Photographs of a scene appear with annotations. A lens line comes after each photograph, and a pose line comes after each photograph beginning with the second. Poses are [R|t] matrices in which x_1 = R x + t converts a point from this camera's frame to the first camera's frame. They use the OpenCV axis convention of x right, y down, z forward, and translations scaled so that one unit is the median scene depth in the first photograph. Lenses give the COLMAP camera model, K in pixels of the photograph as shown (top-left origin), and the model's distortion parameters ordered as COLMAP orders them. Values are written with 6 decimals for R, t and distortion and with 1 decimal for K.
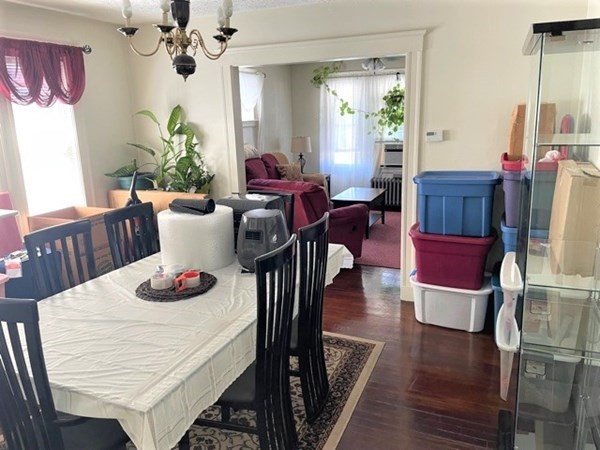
lens RADIAL K [[453.4, 0, 299.8], [0, 453.4, 227.3], [0, 0, 1]] dist [0.036780, -0.033745]
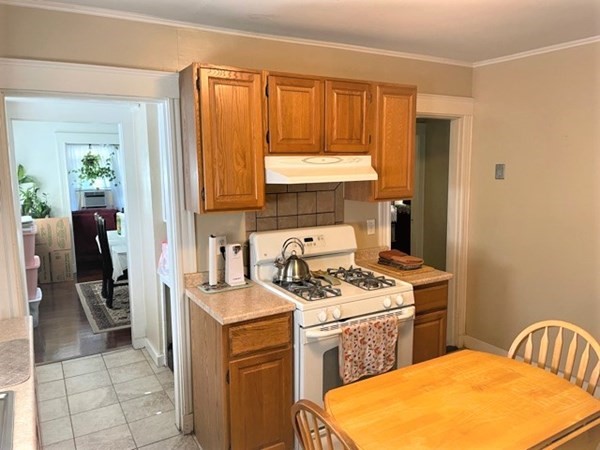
lens RADIAL K [[453.4, 0, 300.9], [0, 453.4, 225.2], [0, 0, 1]] dist [0.036780, -0.033745]
pose [[0.597744, -0.082446, 0.797436, -0.552602], [0.183443, 0.982373, -0.035940, 0.092294], [-0.780417, 0.167767, 0.602332, -0.361519]]
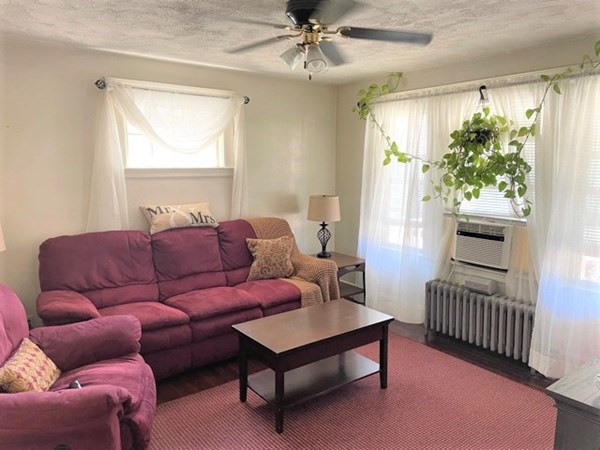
lens RADIAL K [[453.4, 0, 301.9], [0, 453.4, 222.9], [0, 0, 1]] dist [0.036780, -0.033745]
pose [[0.856758, 0.099231, -0.506082, 0.303410], [-0.150350, 0.986746, -0.061053, -0.122831], [0.493316, 0.128397, 0.860322, 0.463972]]
